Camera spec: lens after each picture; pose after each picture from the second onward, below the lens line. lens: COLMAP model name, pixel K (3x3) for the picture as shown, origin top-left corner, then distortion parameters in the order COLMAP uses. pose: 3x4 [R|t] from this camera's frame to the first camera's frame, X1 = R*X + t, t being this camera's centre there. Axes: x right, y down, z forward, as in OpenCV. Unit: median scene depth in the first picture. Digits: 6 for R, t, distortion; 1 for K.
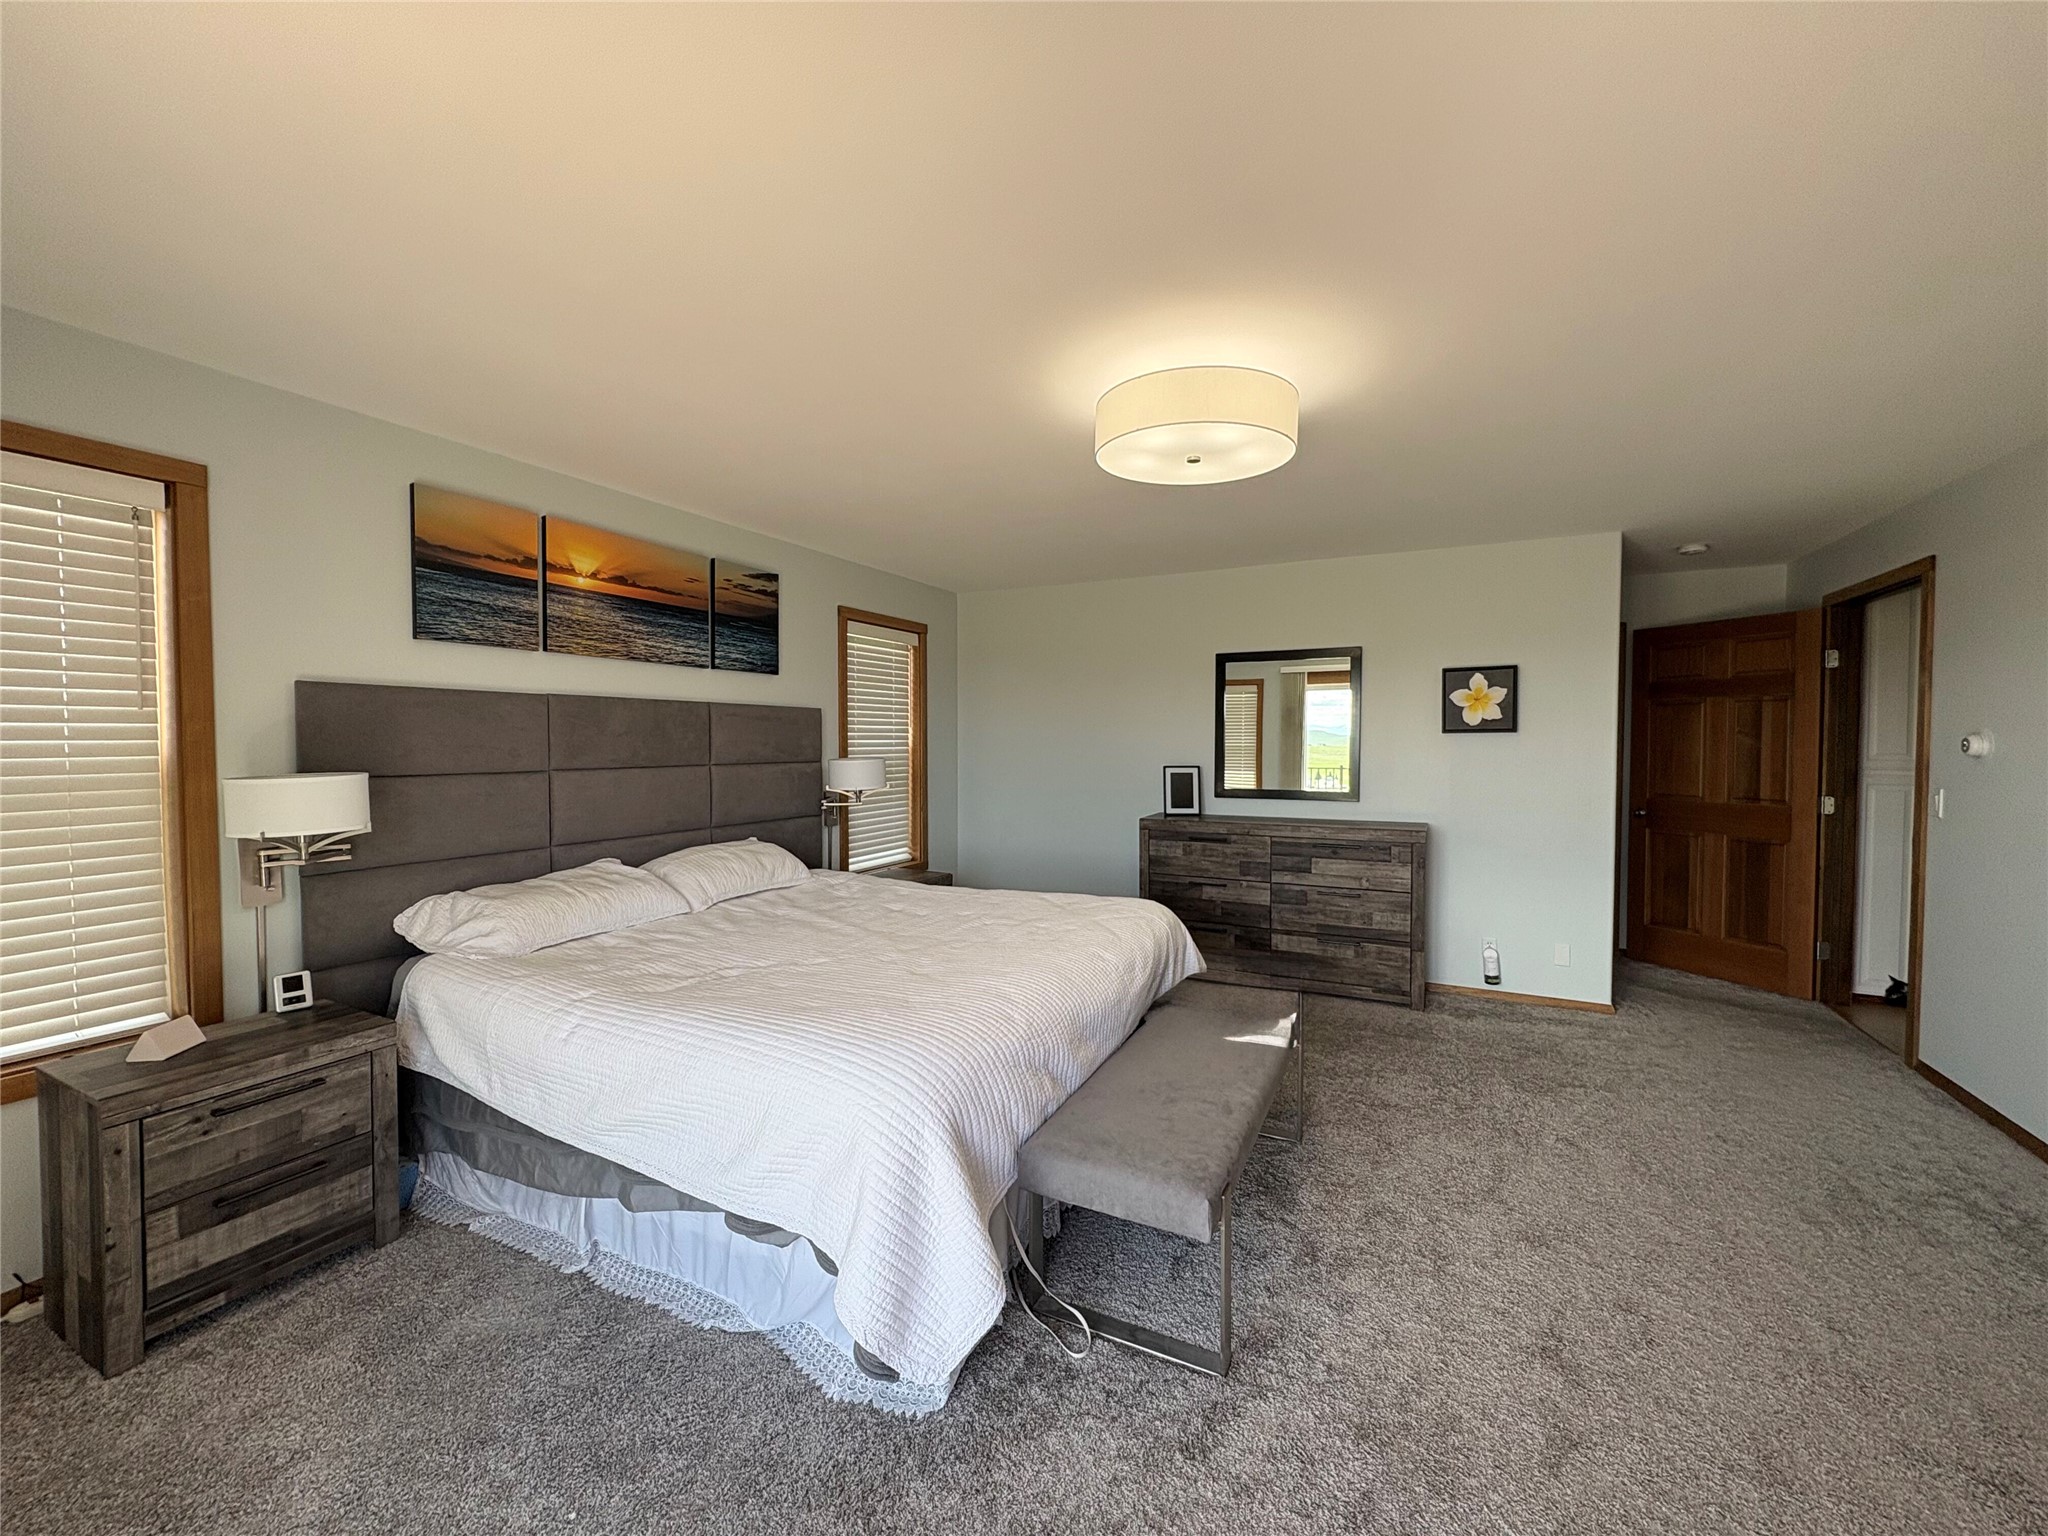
lens RADIAL K [[818.5, 0, 1025.2], [0, 818.5, 765.3], [0, 0, 1]] dist [-0.000169, 0.000623]
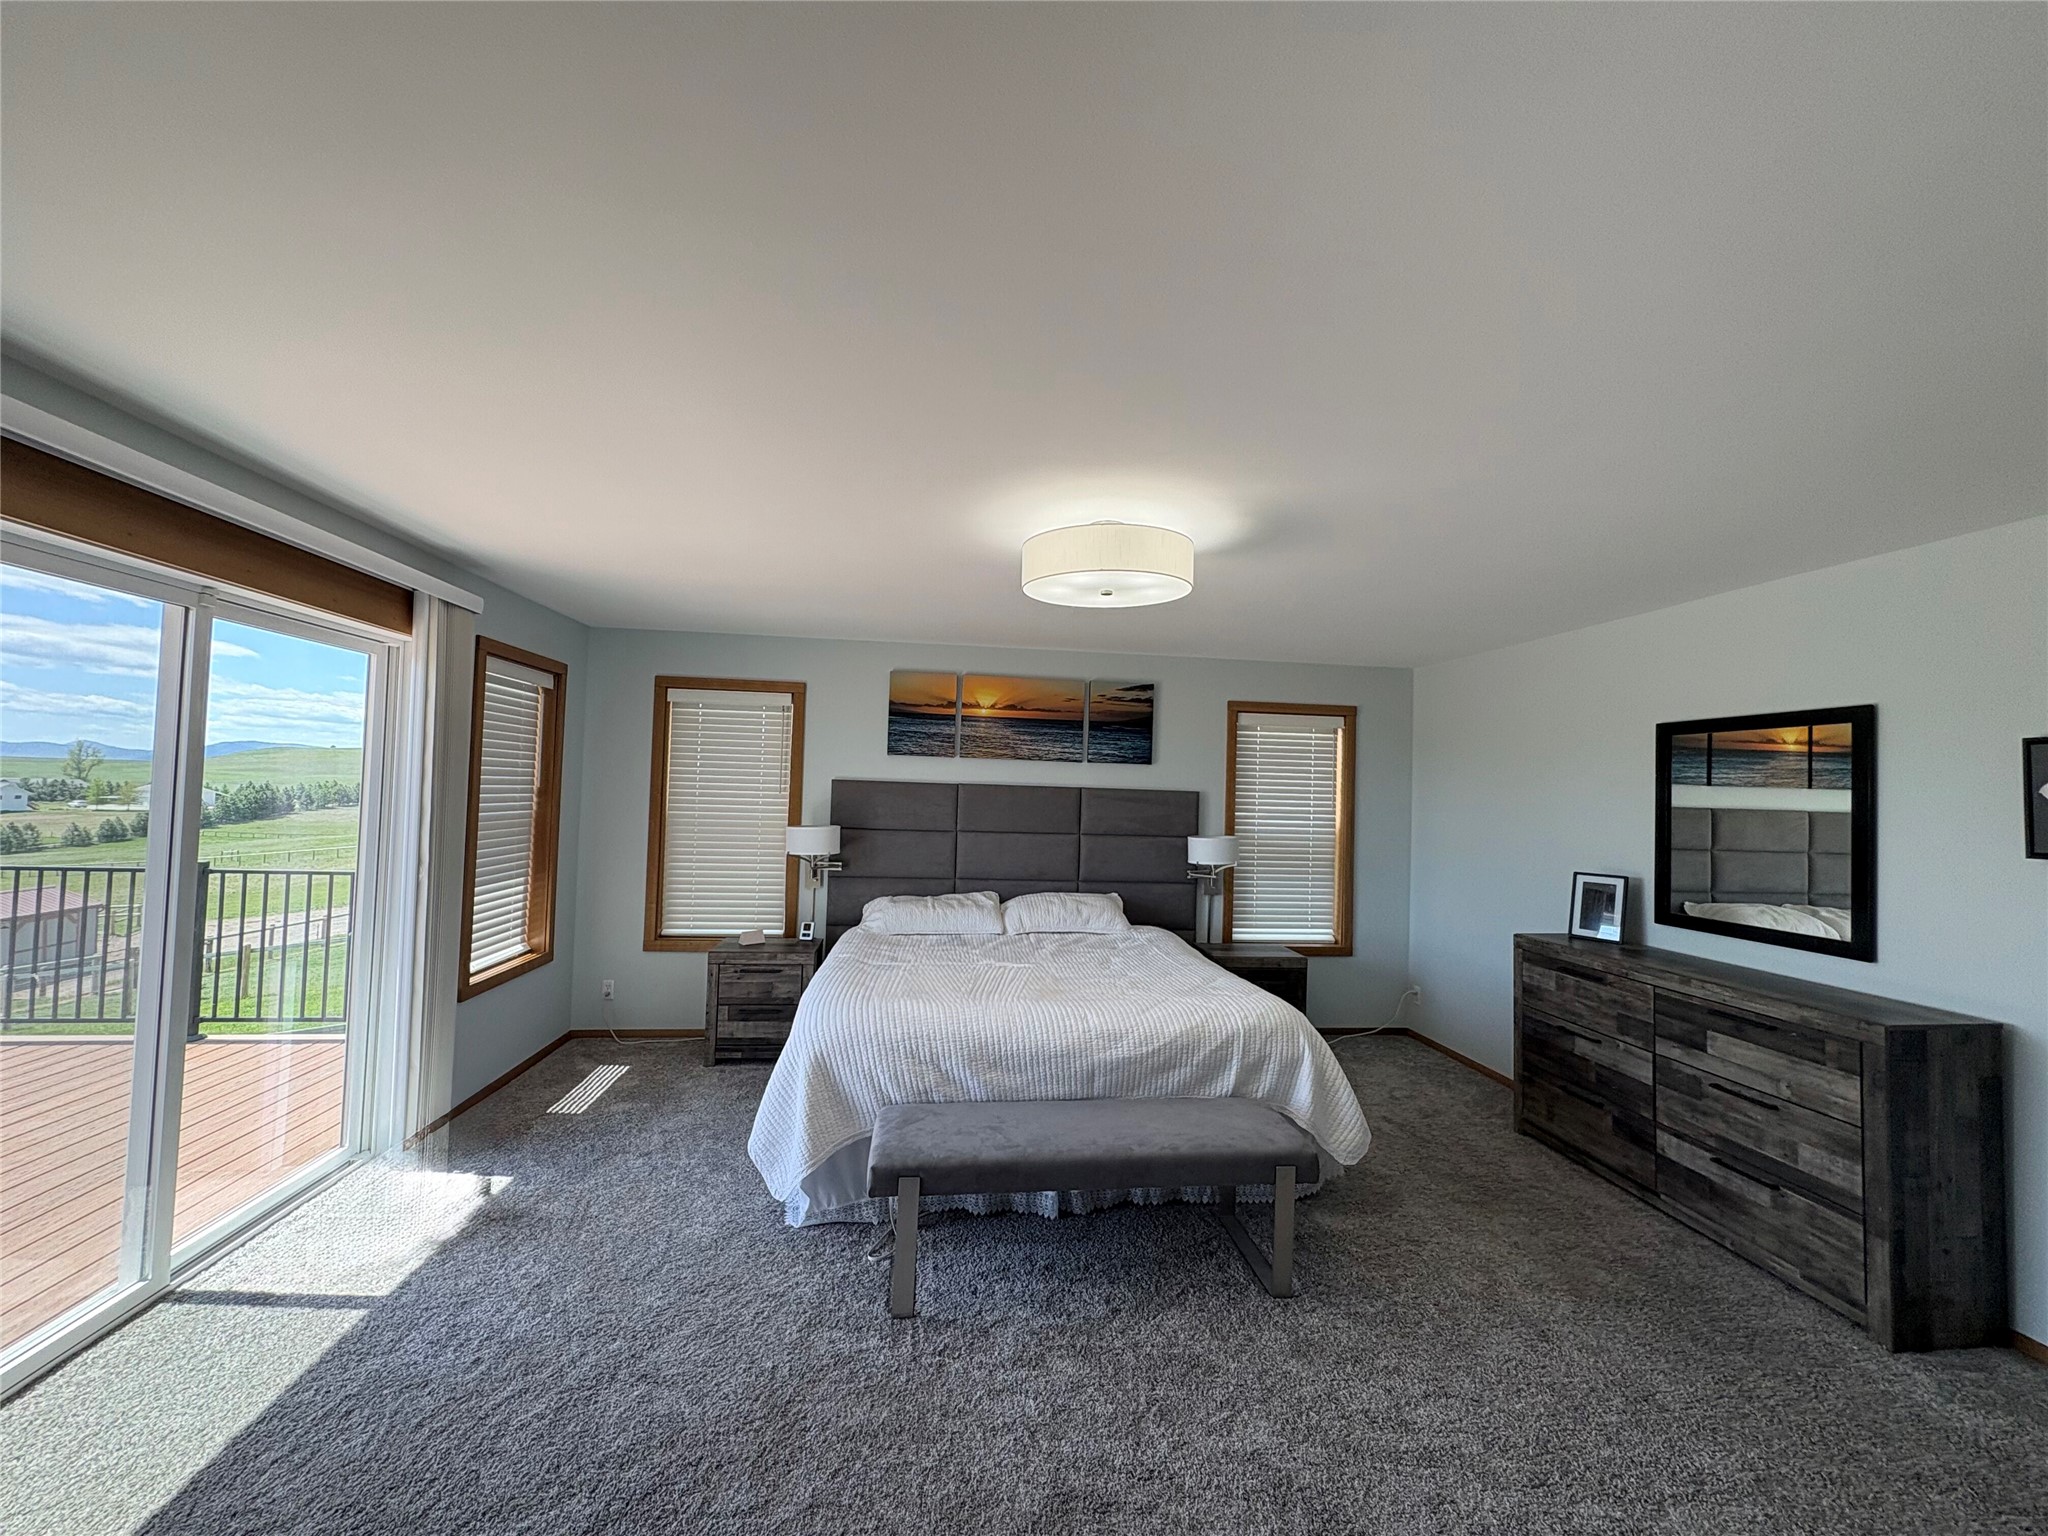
lens RADIAL K [[812.6, 0, 1020.8], [0, 812.6, 762.8], [0, 0, 1]] dist [0.001353, 0.000037]
pose [[0.550369, -0.012296, -0.834831, 0.625847], [-0.056514, 0.997050, -0.051943, -0.038883], [0.833007, 0.075768, 0.548050, 0.164660]]
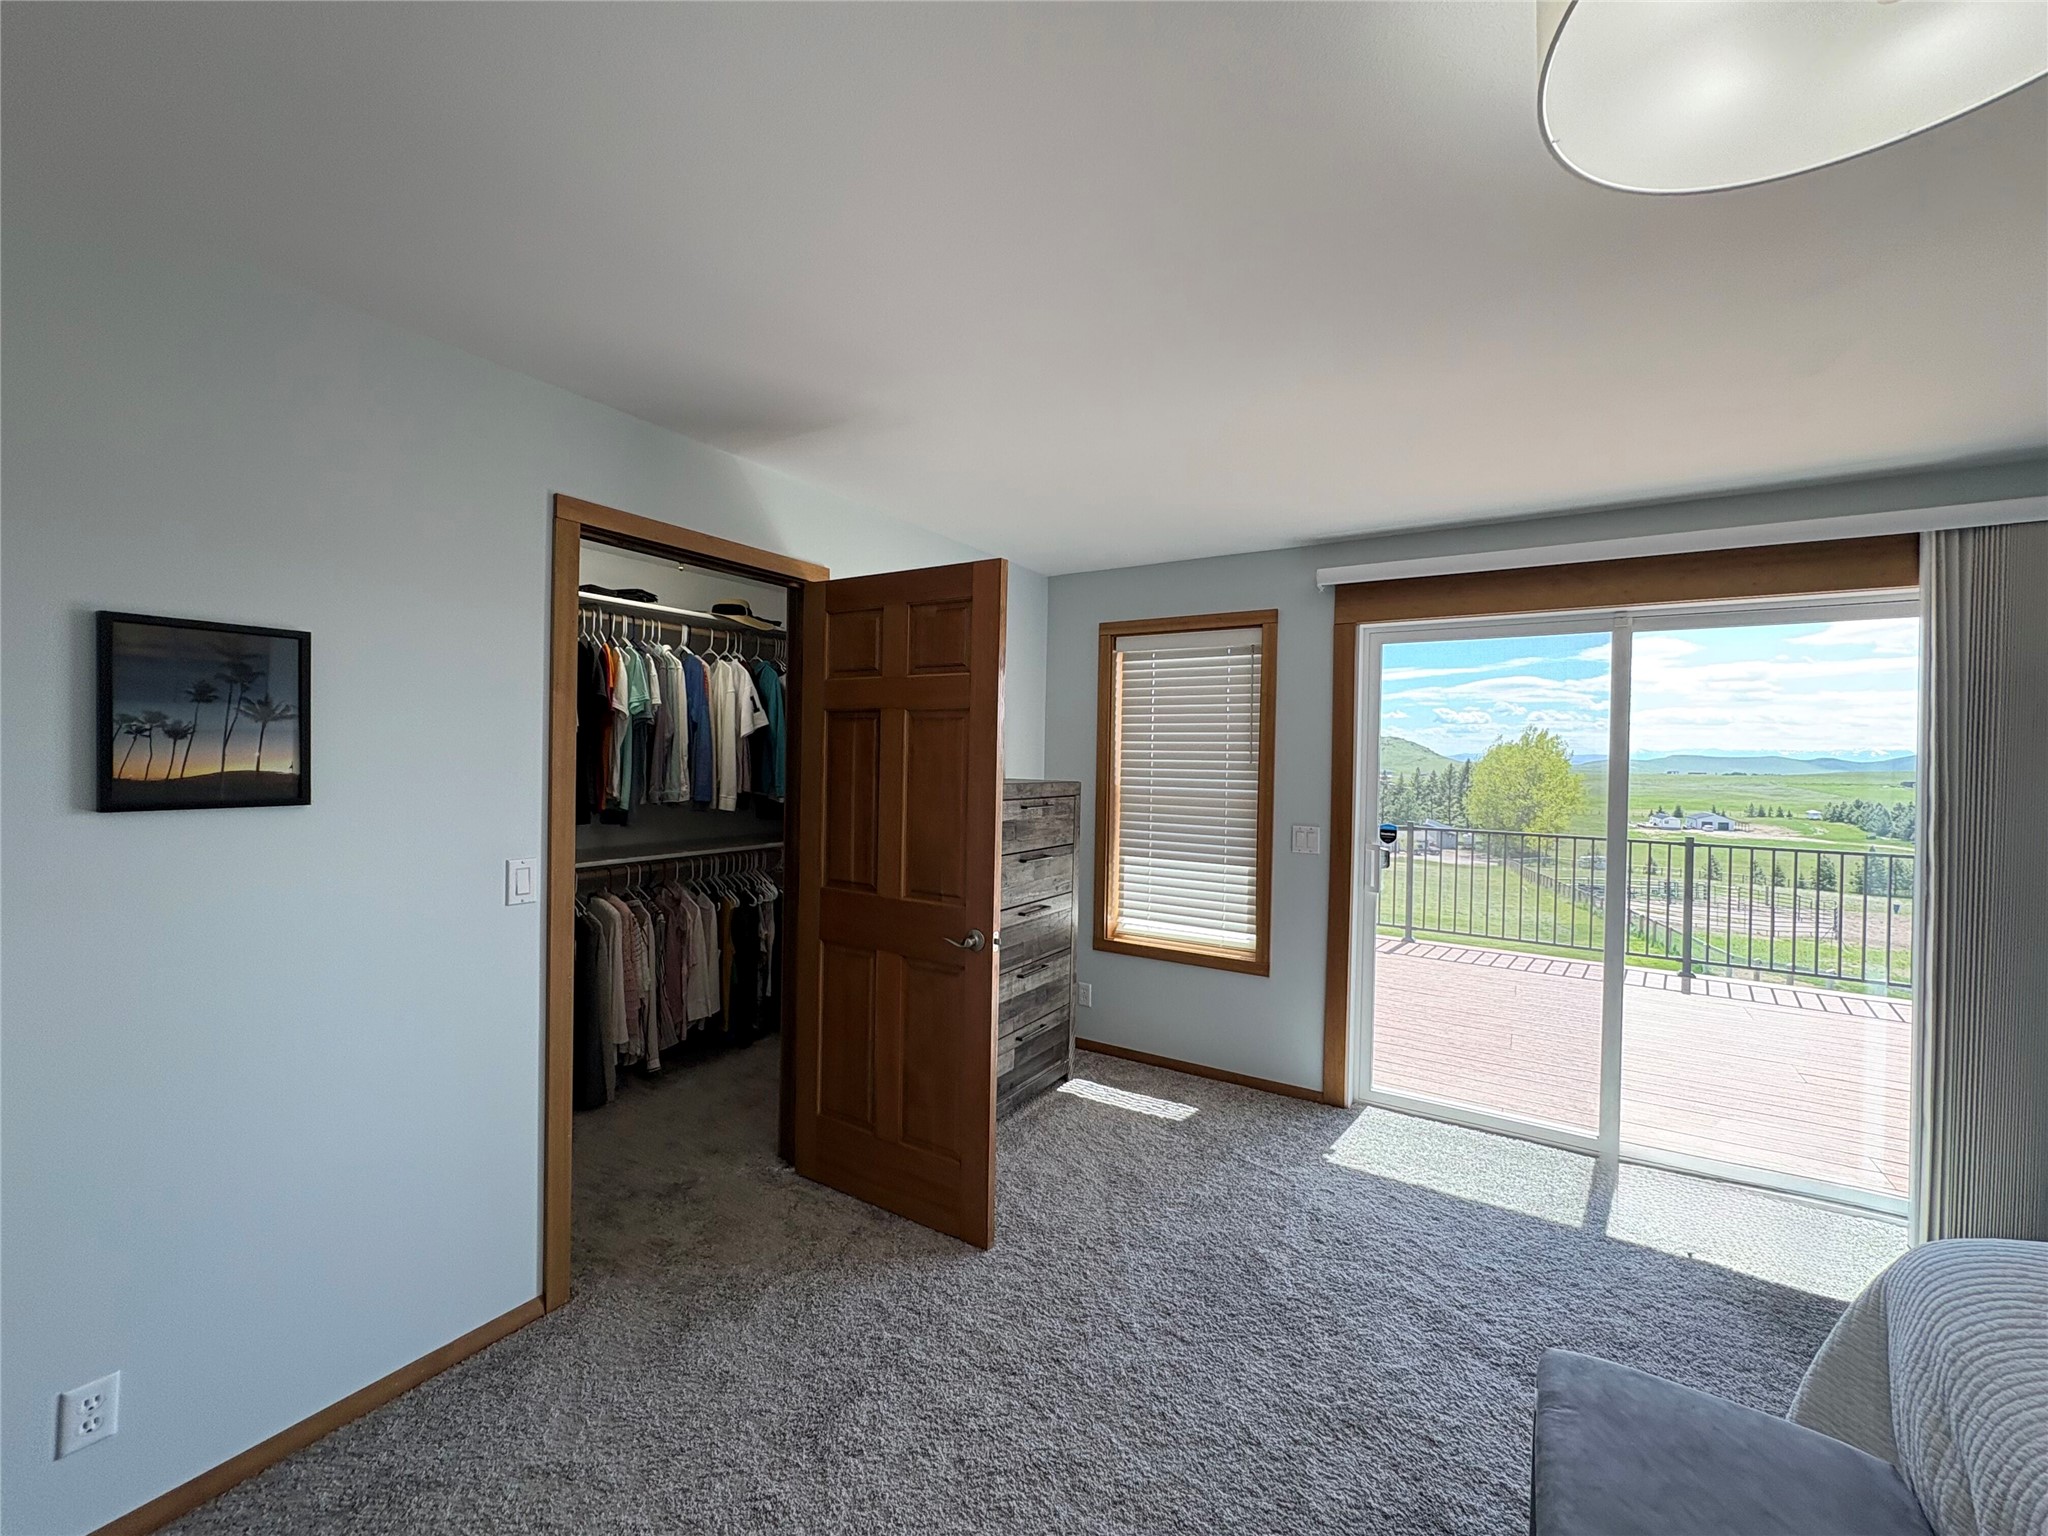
lens RADIAL K [[811.7, 0, 1024.0], [0, 811.7, 768.0], [0, 0, 1]] dist [-0.000302, -0.000010]
pose [[-0.995572, -0.016606, 0.092520, 0.286746], [-0.011699, 0.998508, 0.053329, -0.053746], [-0.093267, 0.052010, -0.994282, 0.773740]]
